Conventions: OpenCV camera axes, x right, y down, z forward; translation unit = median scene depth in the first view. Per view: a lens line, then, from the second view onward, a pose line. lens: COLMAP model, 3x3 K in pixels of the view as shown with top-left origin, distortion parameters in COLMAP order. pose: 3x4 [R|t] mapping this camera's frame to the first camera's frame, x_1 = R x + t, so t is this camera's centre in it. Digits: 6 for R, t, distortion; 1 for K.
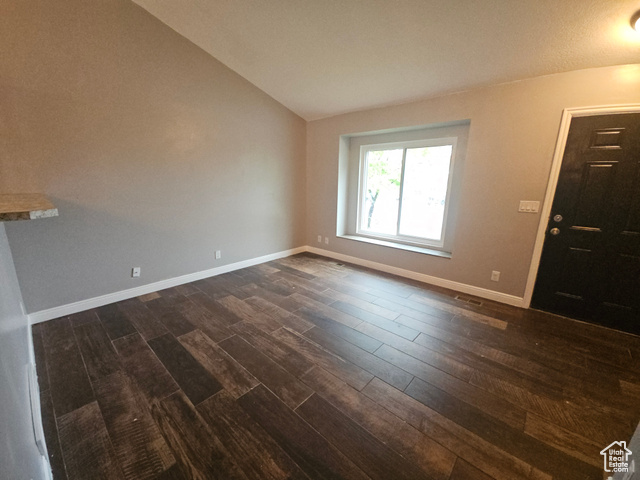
lens RADIAL K [[263.1, 0, 320.0], [0, 263.1, 240.0], [0, 0, 1]] dist [0.000939, -0.000495]
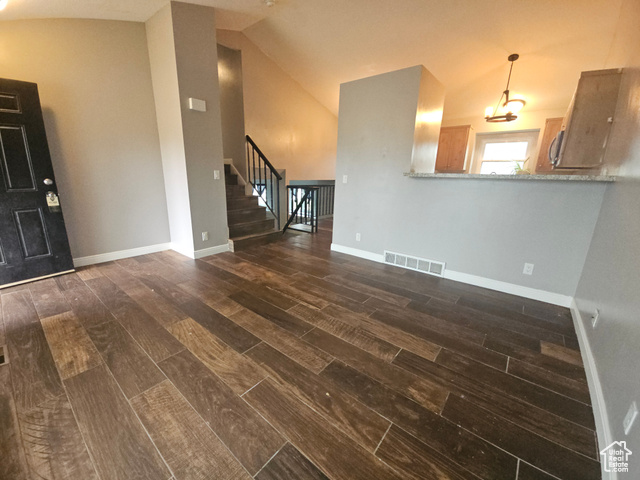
lens RADIAL K [[263.1, 0, 320.0], [0, 263.1, 240.0], [0, 0, 1]] dist [0.000939, -0.000495]
pose [[-0.998008, -0.021150, -0.059438, -0.071285], [-0.046003, 0.888690, 0.456195, -0.288340], [0.043173, 0.458021, -0.887893, 1.557626]]
